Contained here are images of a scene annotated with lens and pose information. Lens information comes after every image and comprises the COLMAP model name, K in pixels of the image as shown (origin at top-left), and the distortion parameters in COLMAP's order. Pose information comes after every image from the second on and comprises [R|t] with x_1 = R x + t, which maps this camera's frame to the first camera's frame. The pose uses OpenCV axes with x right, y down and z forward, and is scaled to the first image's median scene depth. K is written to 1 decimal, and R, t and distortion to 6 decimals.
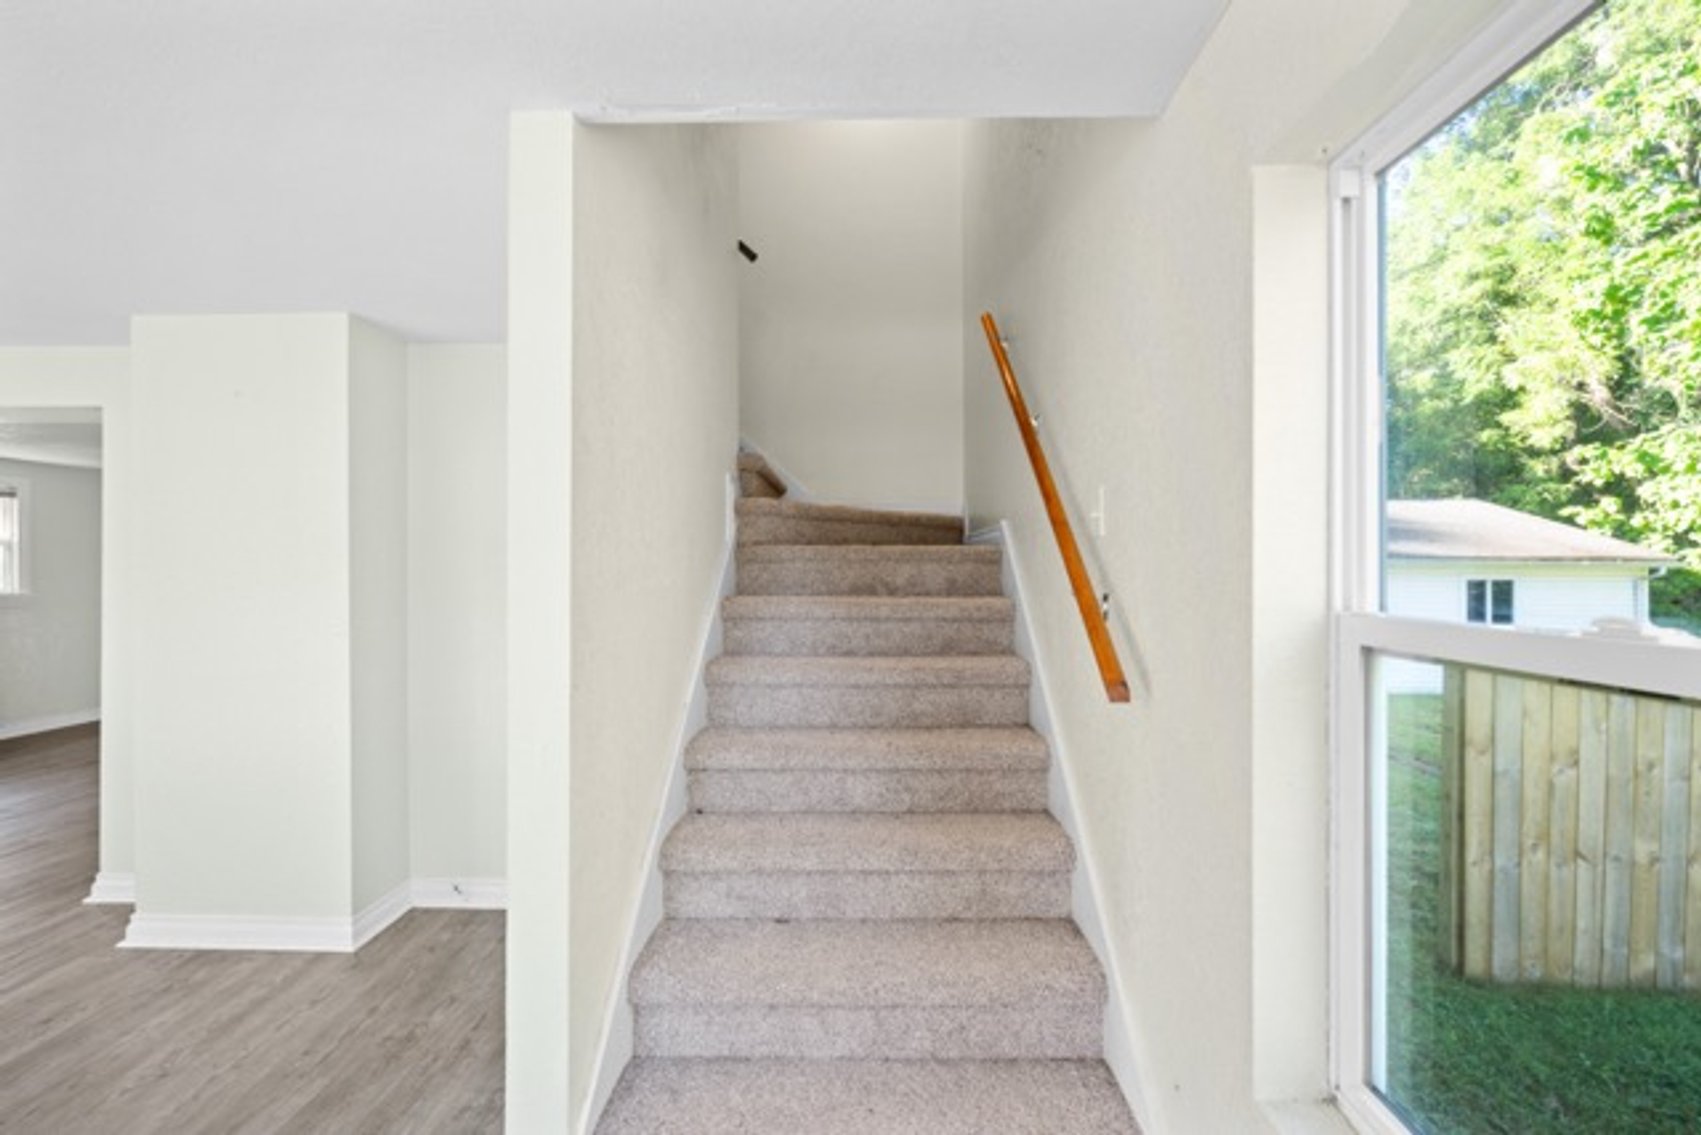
lens RADIAL K [[676.2, 0, 849.5], [0, 676.2, 569.6], [0, 0, 1]] dist [-0.001725, 0.000574]
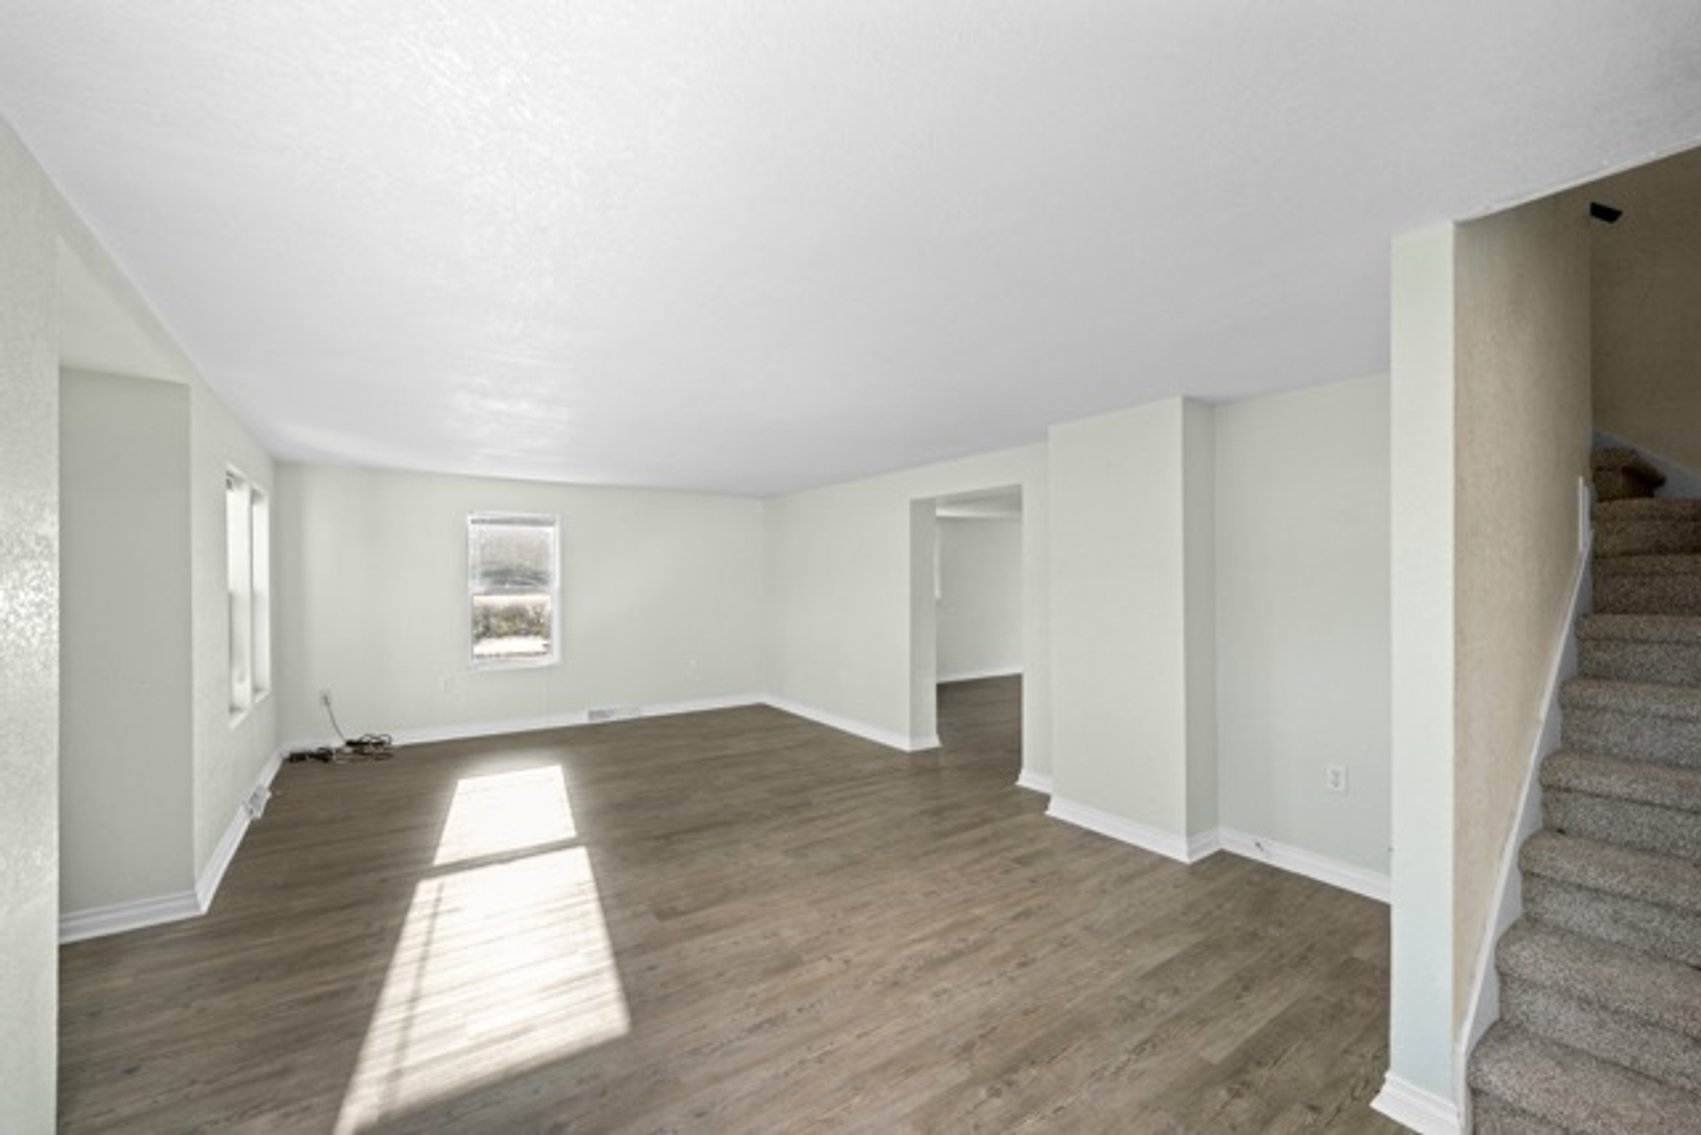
lens RADIAL K [[676.2, 0, 855.1], [0, 676.2, 580.9], [0, 0, 1]] dist [-0.001725, 0.000574]
pose [[0.592845, -0.002311, -0.805313, -0.034448], [0.001763, 0.999997, -0.001572, -0.005649], [0.805314, -0.000488, 0.592848, -0.361619]]
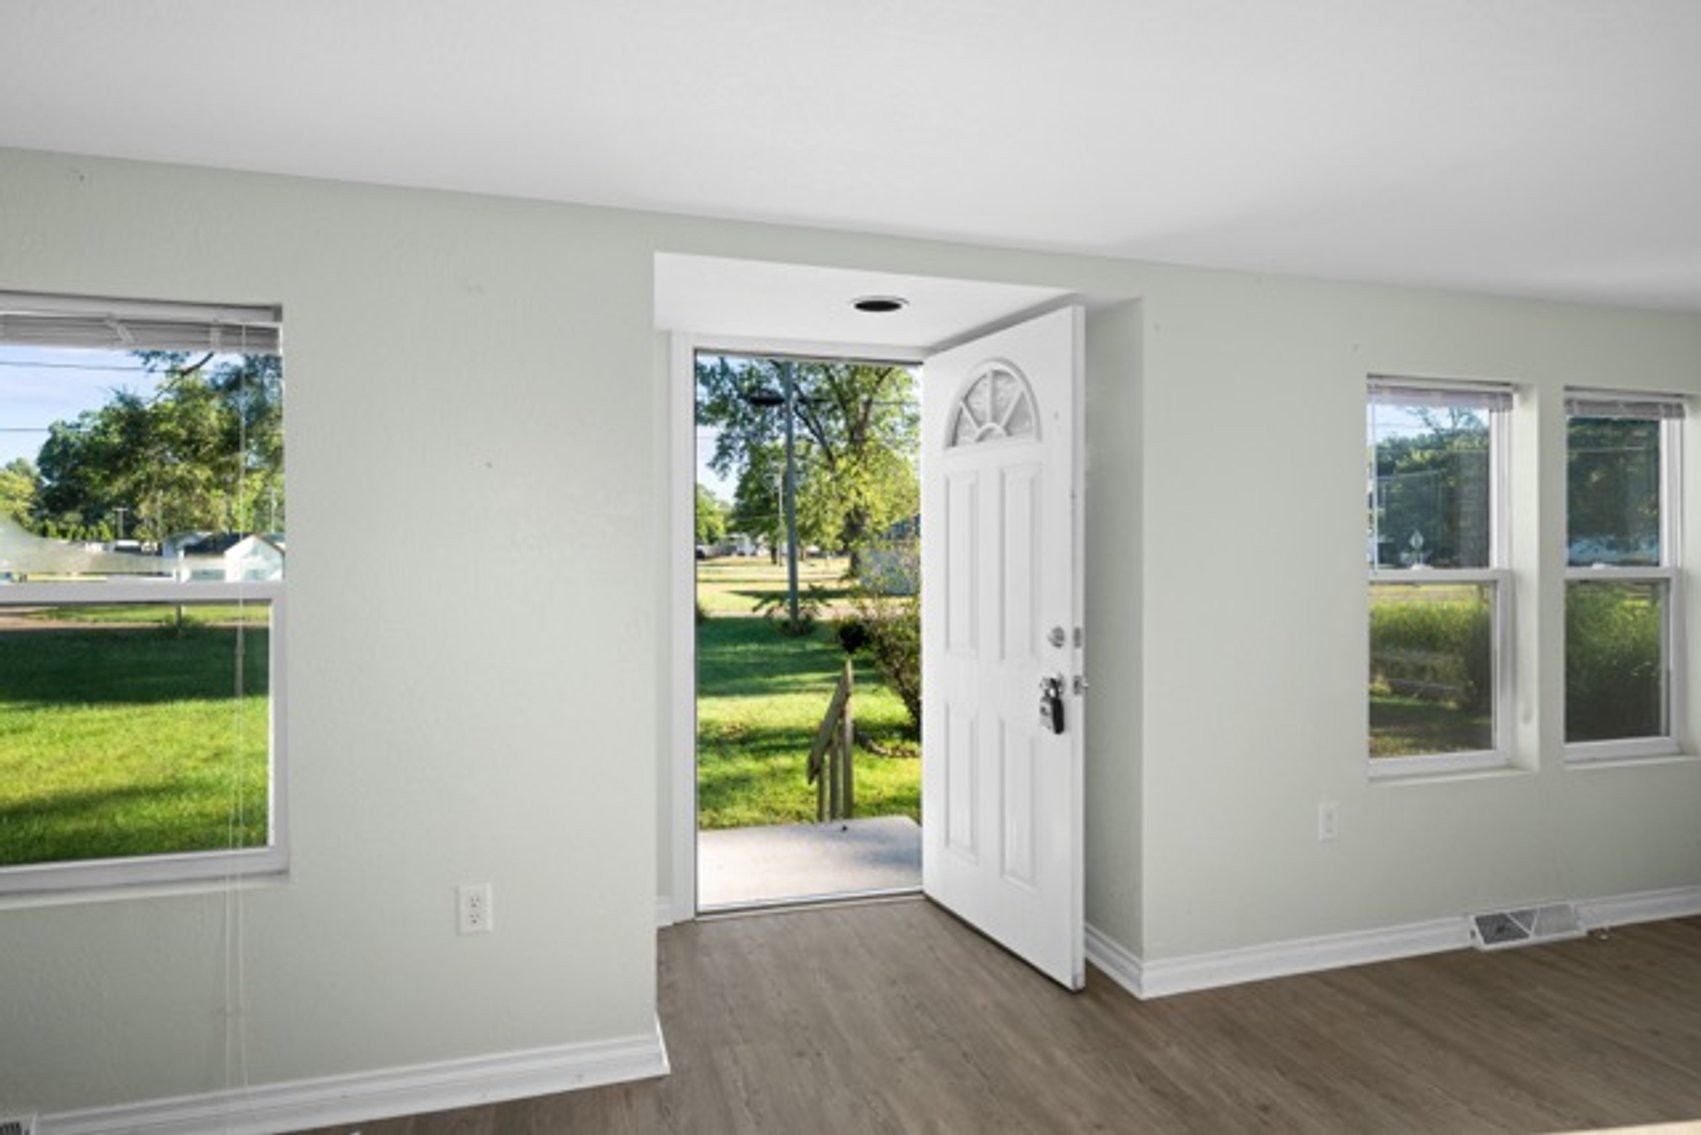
lens RADIAL K [[972.9, 0, 852.8], [0, 972.9, 563.2], [0, 0, 1]] dist [0.001354, 0.000382]
pose [[-0.953208, -0.000110, -0.302317, -0.910939], [-0.001846, 0.999983, 0.005454, -0.006899], [0.302311, 0.005756, -0.953192, 0.527115]]
